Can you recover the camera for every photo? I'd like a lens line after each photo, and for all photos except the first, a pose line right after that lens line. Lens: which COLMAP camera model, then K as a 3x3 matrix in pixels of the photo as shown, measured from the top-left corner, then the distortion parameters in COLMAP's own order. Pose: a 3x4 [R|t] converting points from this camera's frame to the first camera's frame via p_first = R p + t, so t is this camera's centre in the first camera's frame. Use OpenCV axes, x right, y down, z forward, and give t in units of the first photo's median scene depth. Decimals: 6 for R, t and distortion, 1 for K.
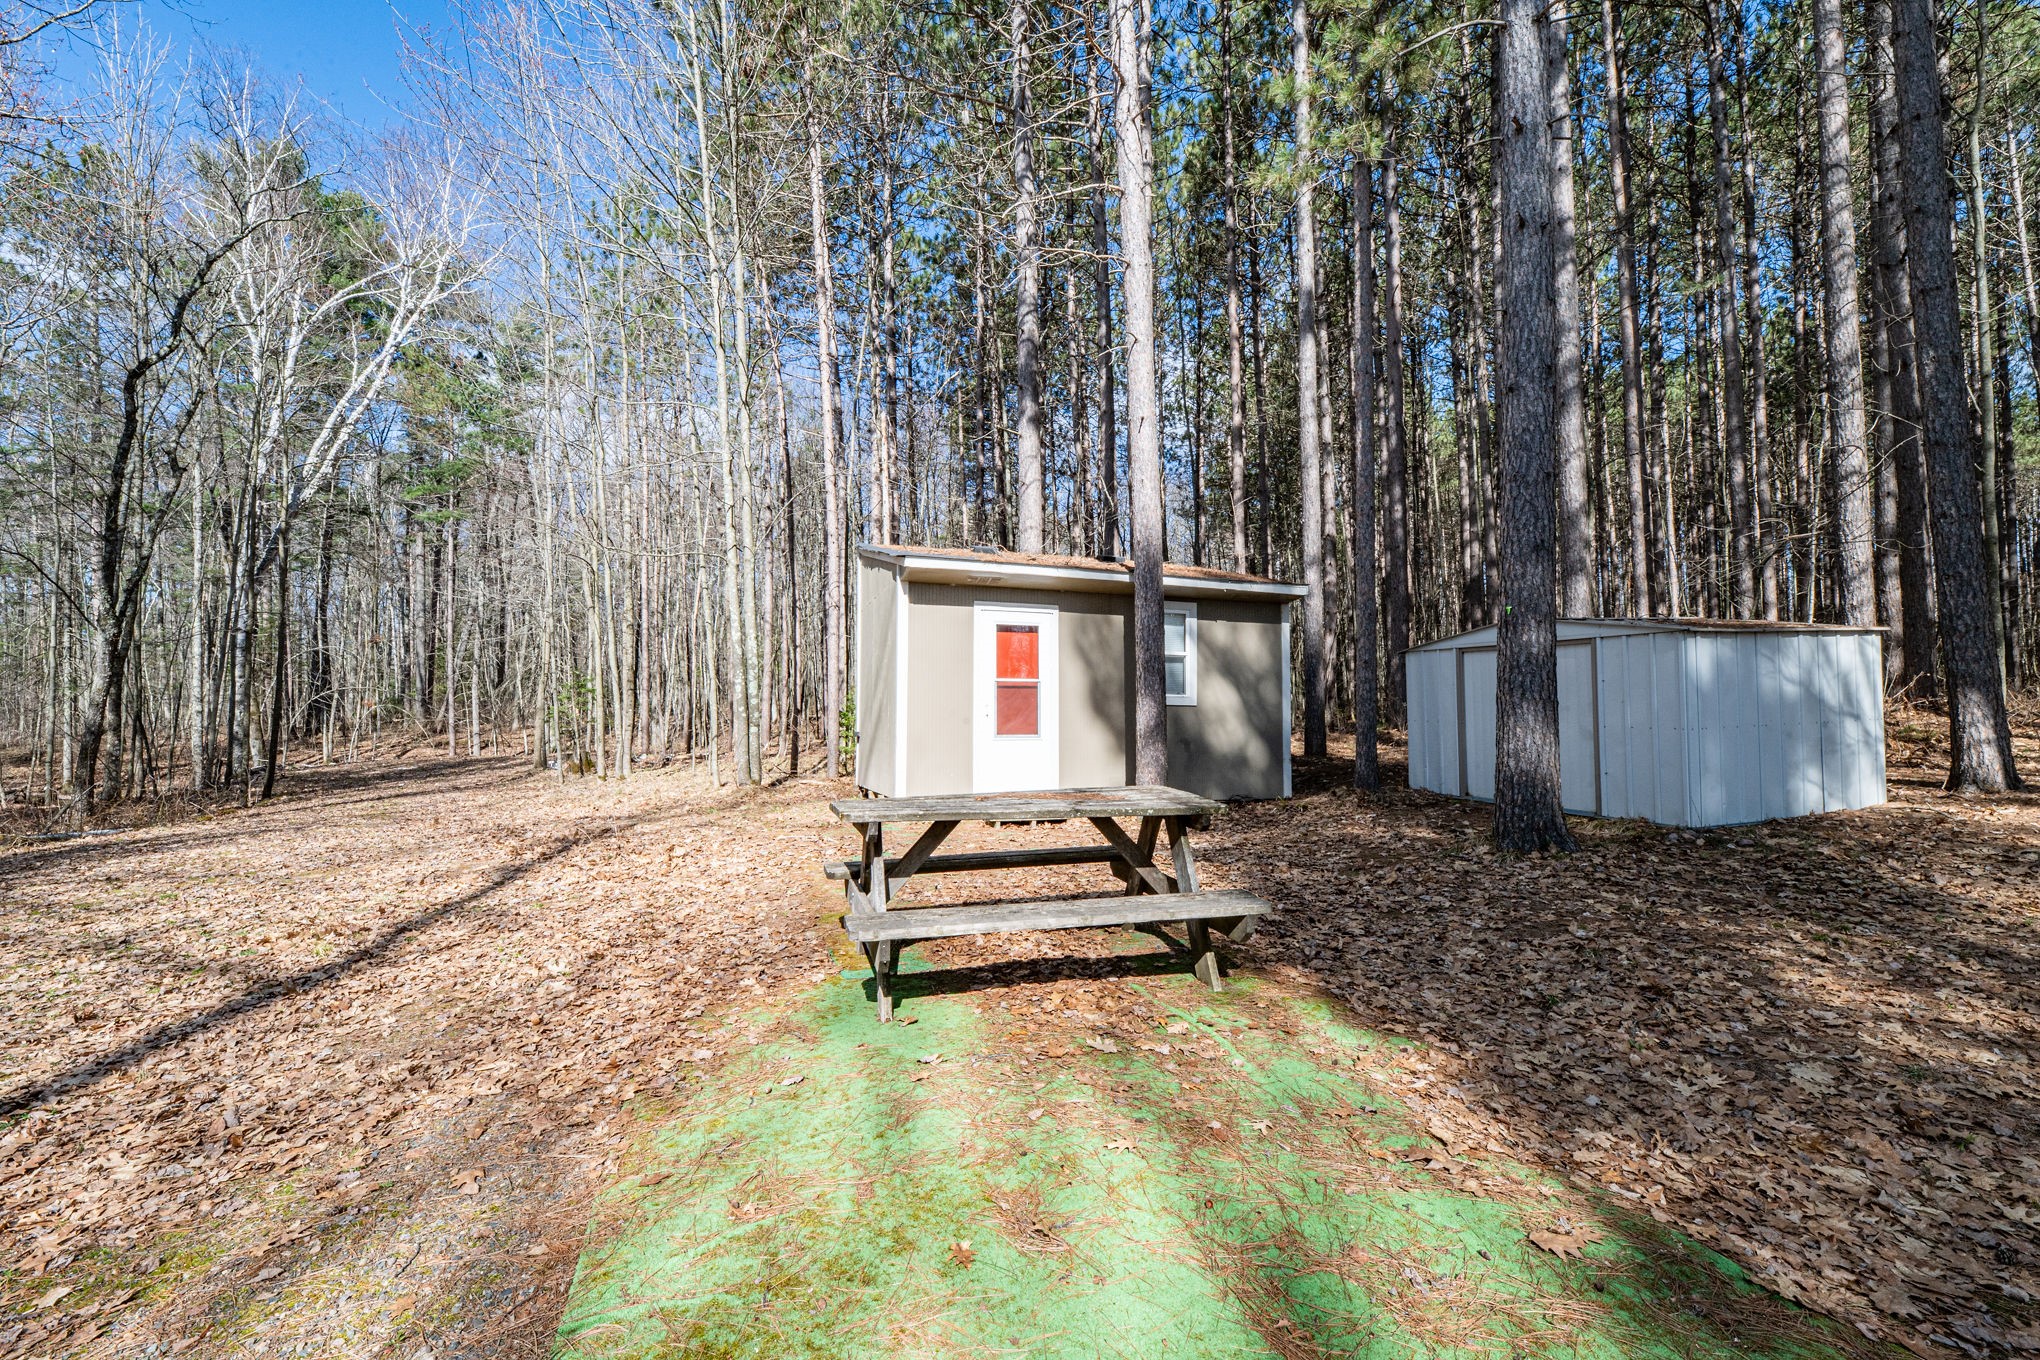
lens RADIAL K [[843.9, 0, 1020.0], [0, 843.9, 680.0], [0, 0, 1]] dist [0.002393, -0.003287]
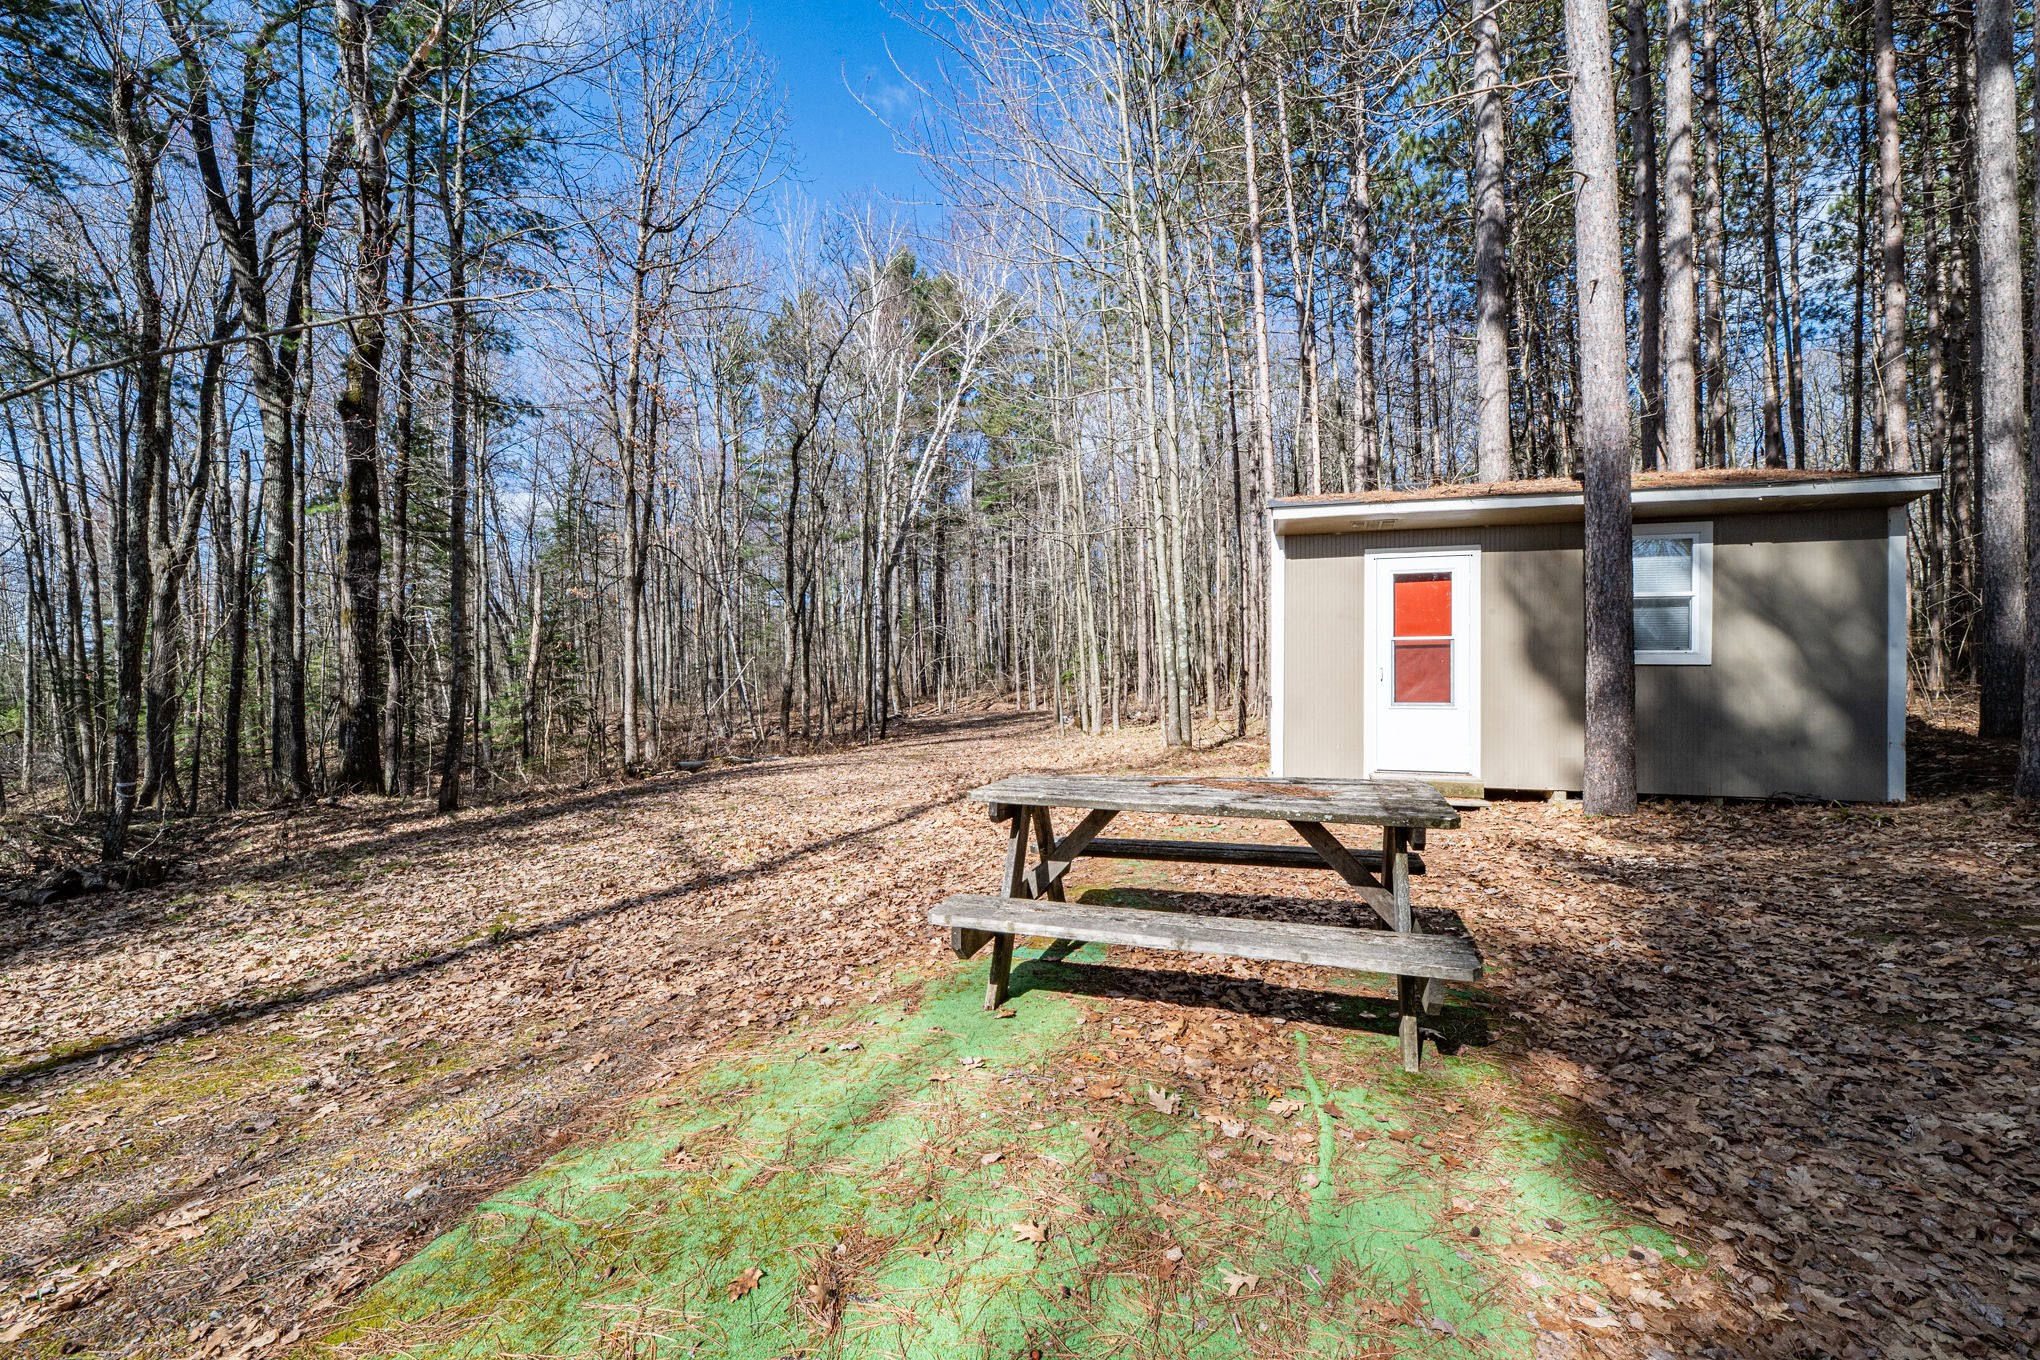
lens RADIAL K [[815.5, 0, 1020.0], [0, 815.5, 680.0], [0, 0, 1]] dist [0.005503, -0.005466]
pose [[0.812913, -0.003367, -0.582375, 0.336817], [0.032488, 0.998688, 0.039574, -0.007818], [0.581478, -0.051091, 0.811957, 0.223522]]
